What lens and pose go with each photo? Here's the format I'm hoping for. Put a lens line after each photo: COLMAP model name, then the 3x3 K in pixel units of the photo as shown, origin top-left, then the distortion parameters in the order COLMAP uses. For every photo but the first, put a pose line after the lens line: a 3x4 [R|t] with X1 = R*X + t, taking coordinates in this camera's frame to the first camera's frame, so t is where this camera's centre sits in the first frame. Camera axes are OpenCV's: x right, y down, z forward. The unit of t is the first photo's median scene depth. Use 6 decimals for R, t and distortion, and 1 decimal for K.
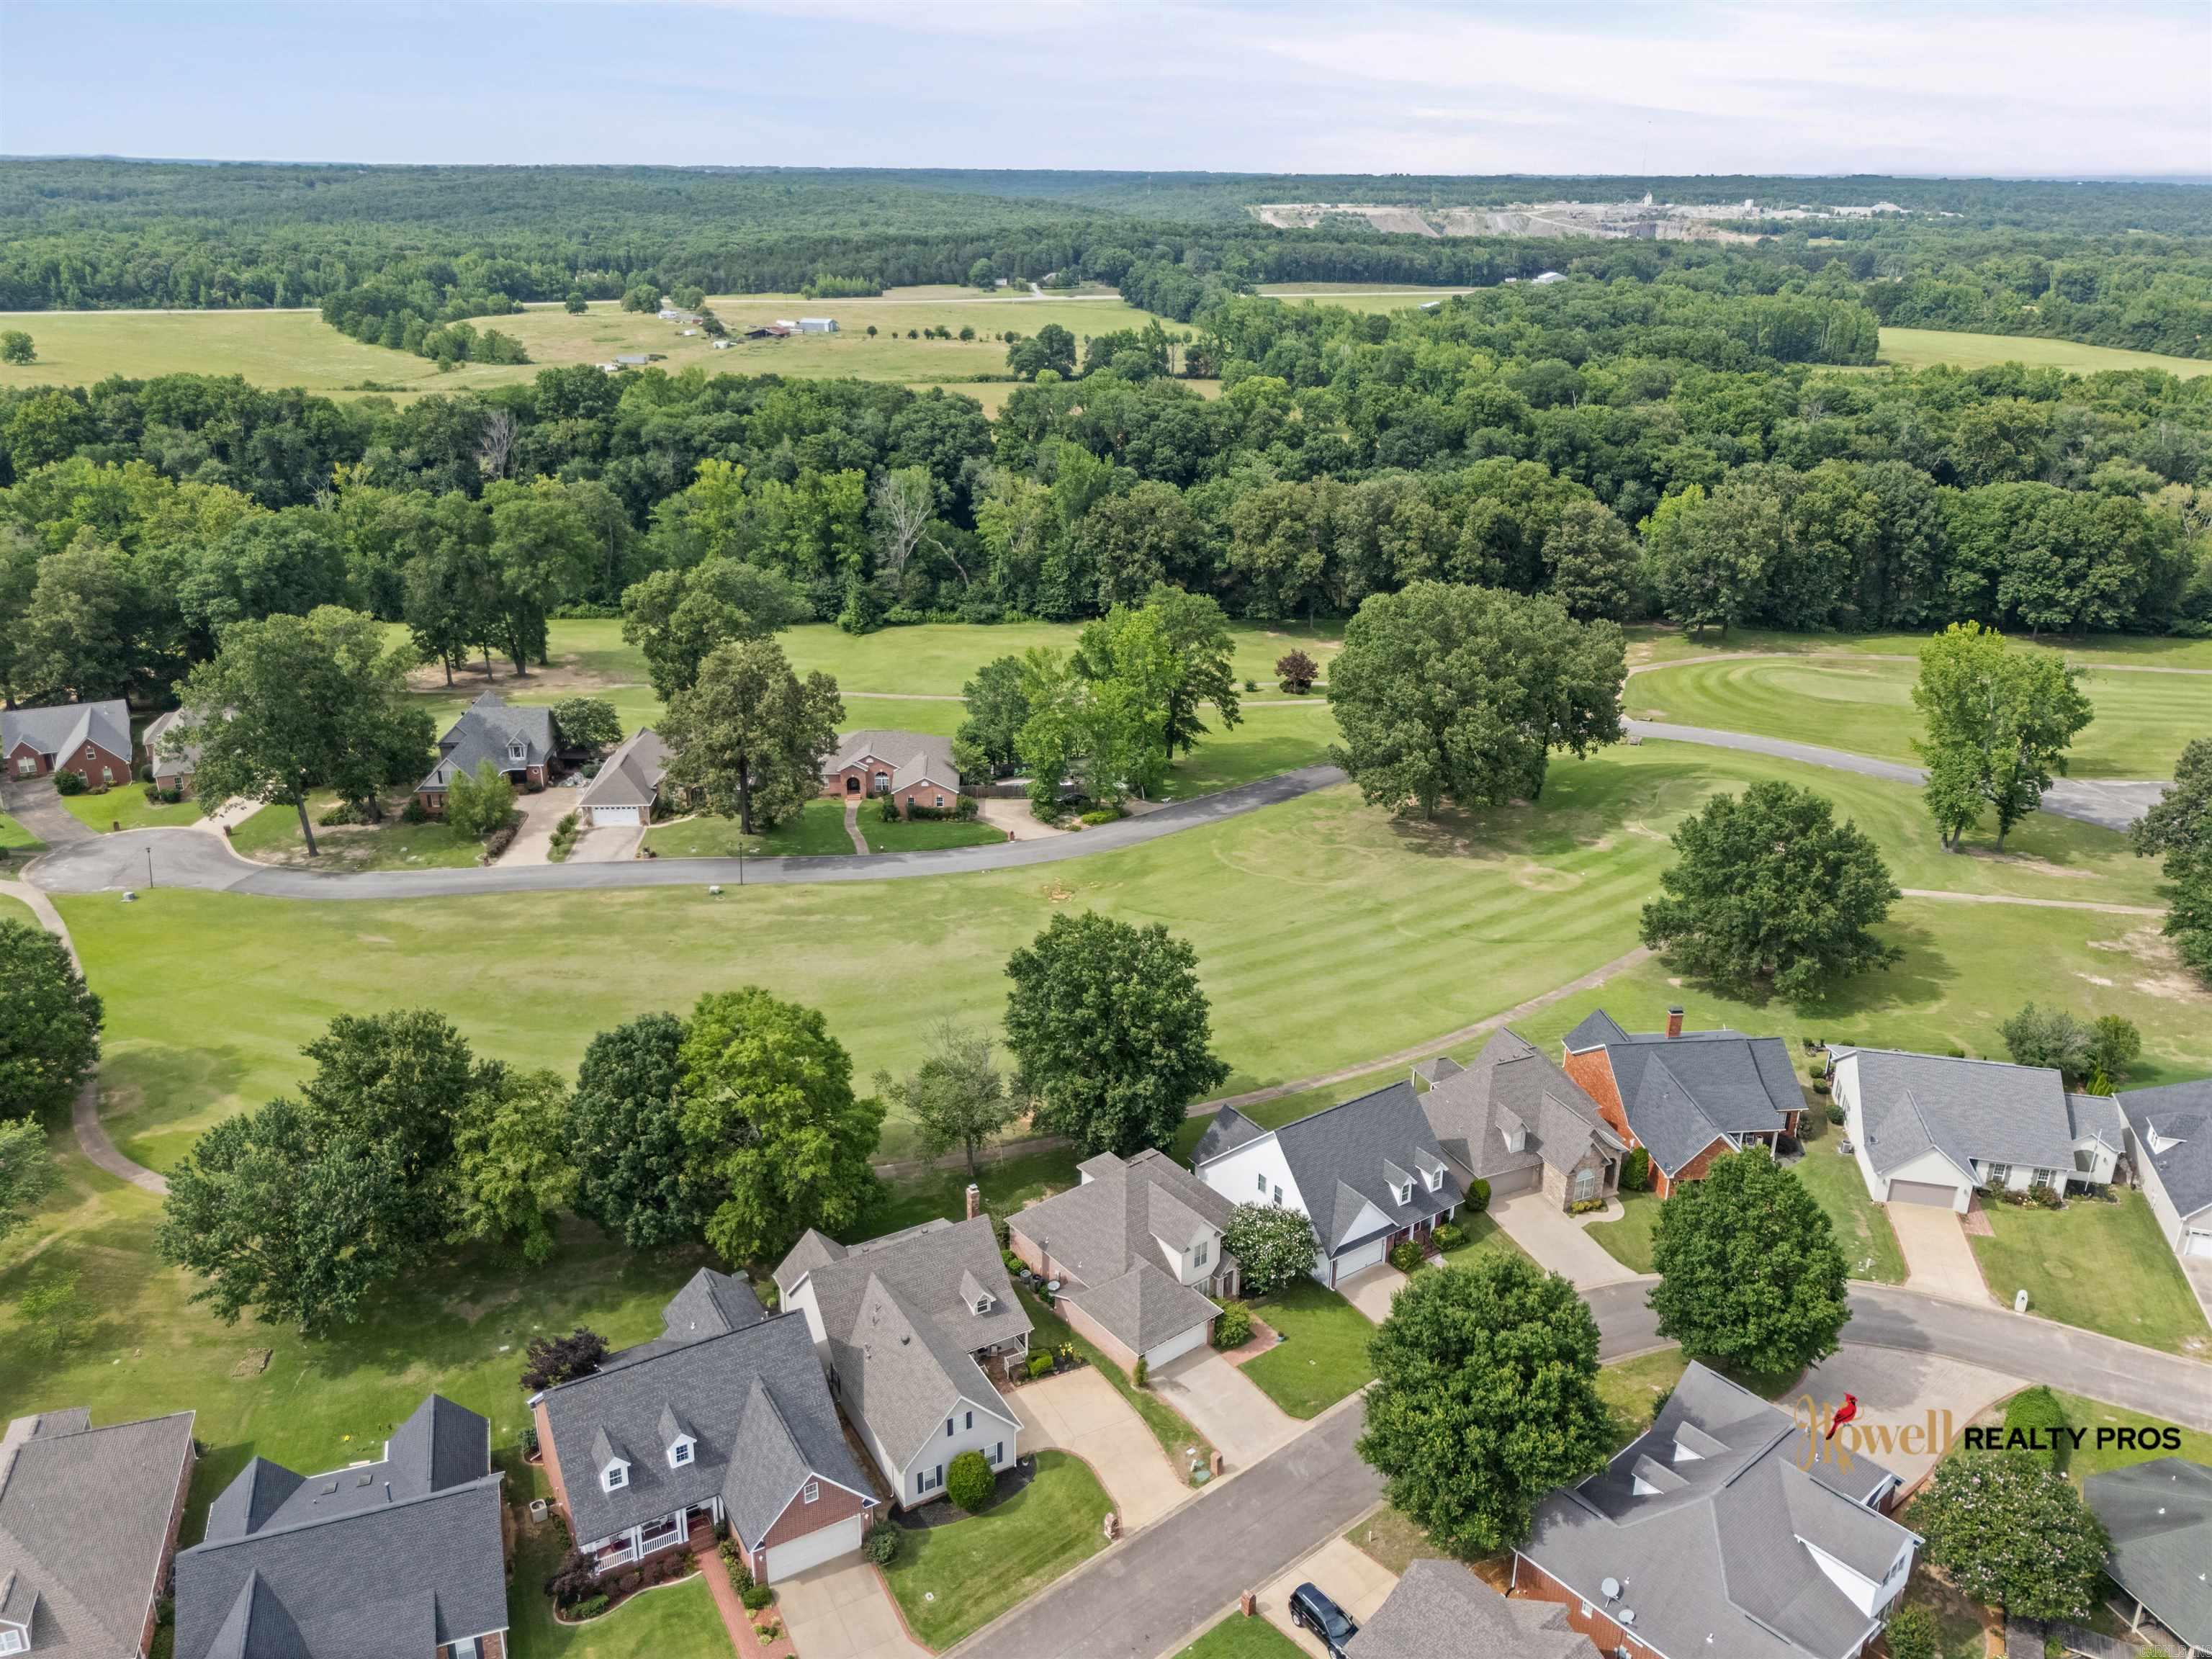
lens RADIAL K [[1595.7, 0, 1112.6], [0, 1595.7, 833.0], [0, 0, 1]] dist [0.086767, -0.002105]
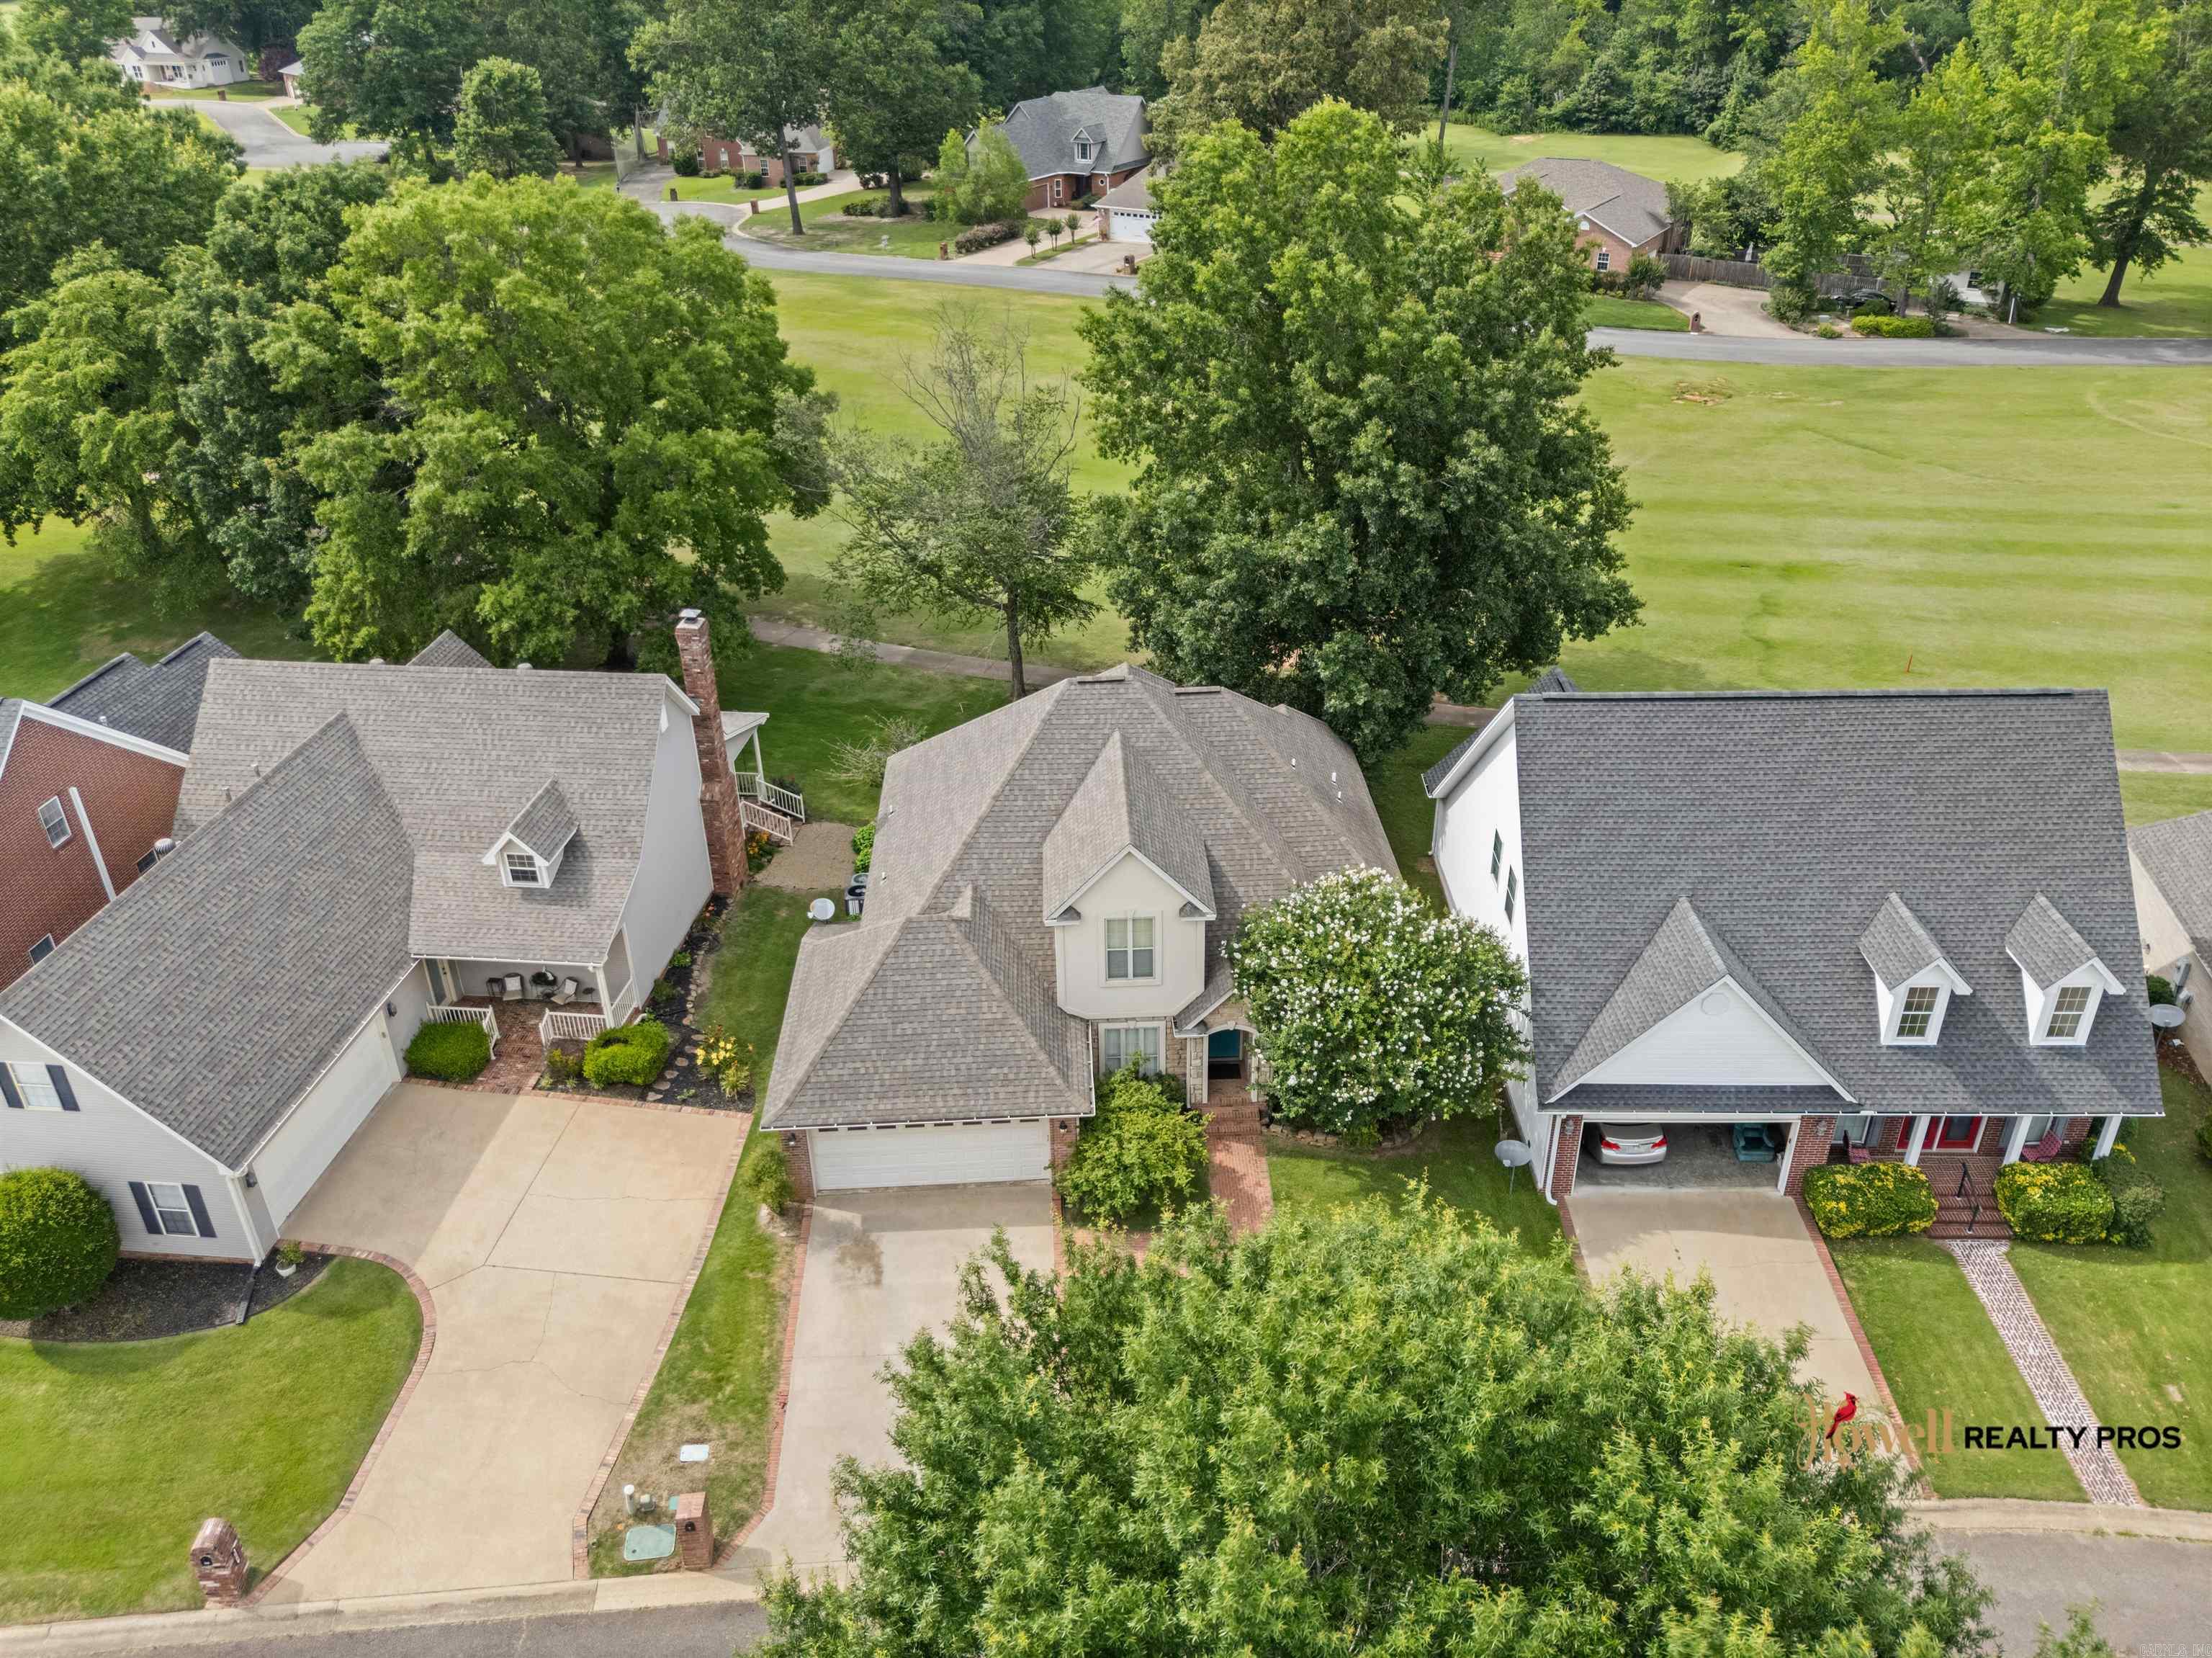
lens RADIAL K [[1631.0, 0, 1096.8], [0, 1631.0, 826.8], [0, 0, 1]] dist [0.049832, -0.034884]
pose [[0.811143, 0.273108, -0.517165, 0.211757], [-0.183241, 0.958426, 0.218729, 0.155789], [0.555401, -0.082654, 0.827465, 0.680514]]
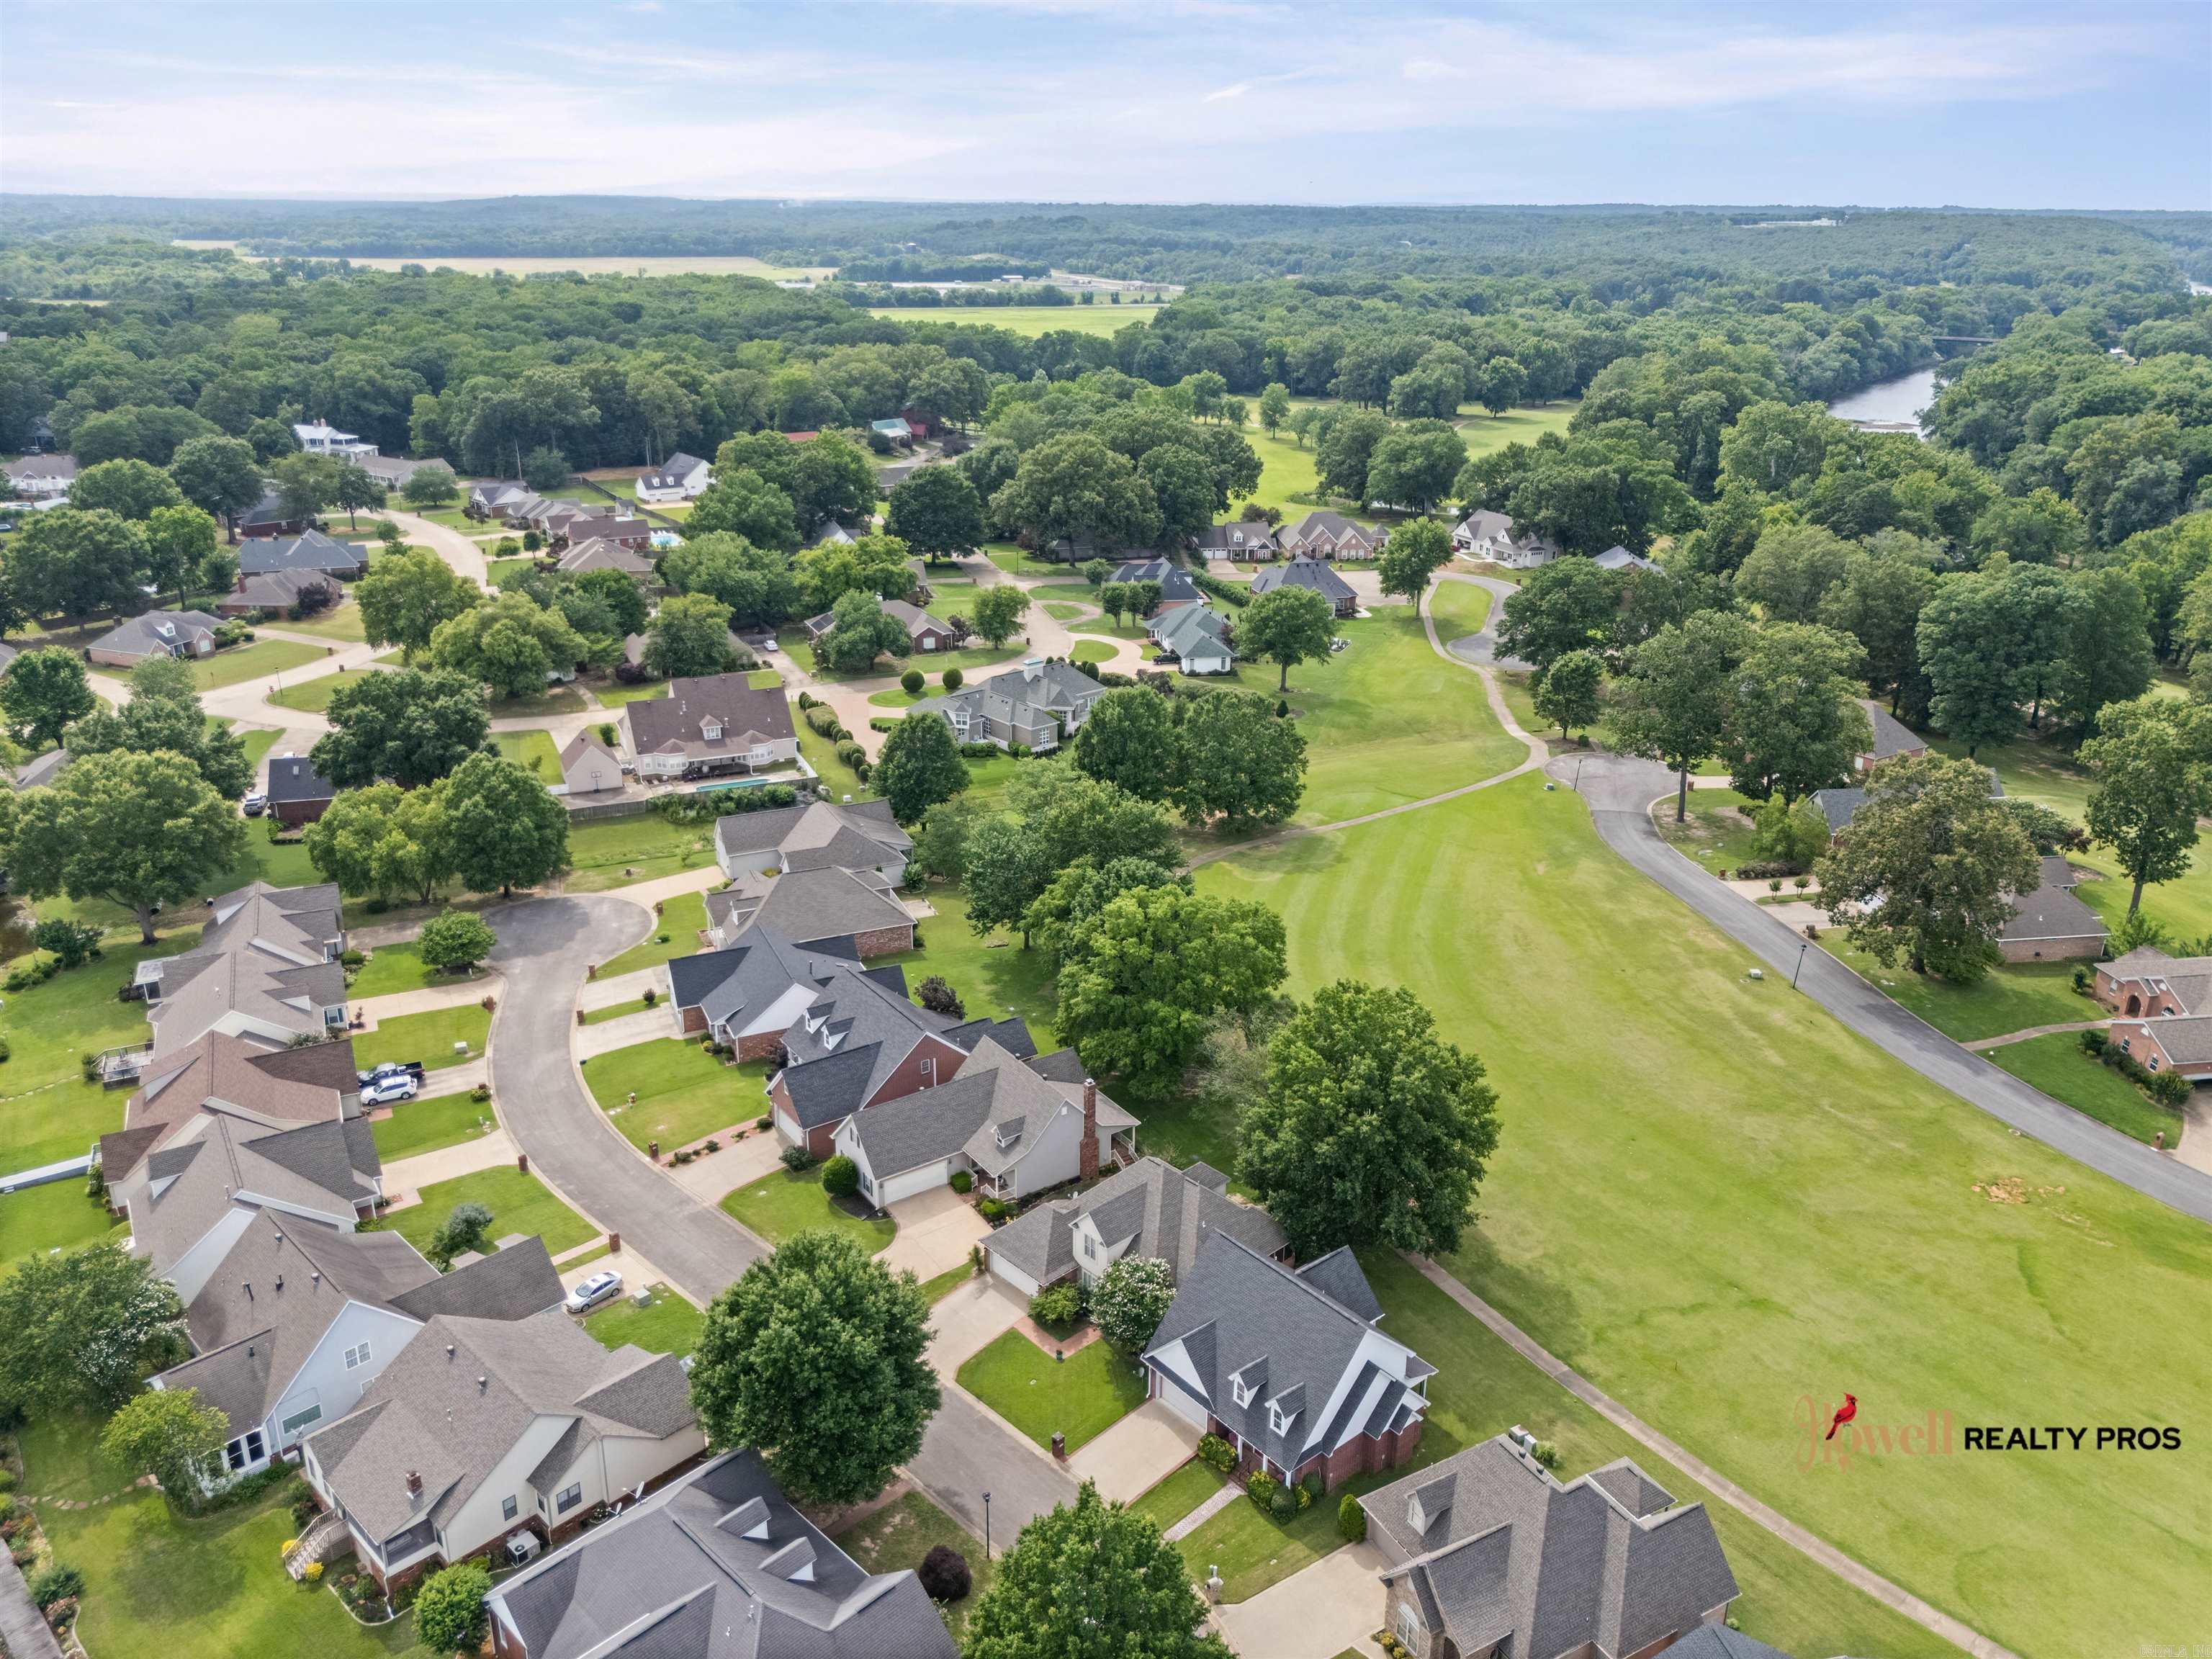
lens RADIAL K [[1595.7, 0, 1112.6], [0, 1595.7, 833.0], [0, 0, 1]] dist [0.086767, -0.002105]
pose [[0.106950, 0.347283, -0.931642, 0.879635], [-0.362312, 0.886201, 0.288751, -0.261298], [0.925900, 0.306663, 0.220604, 0.672482]]
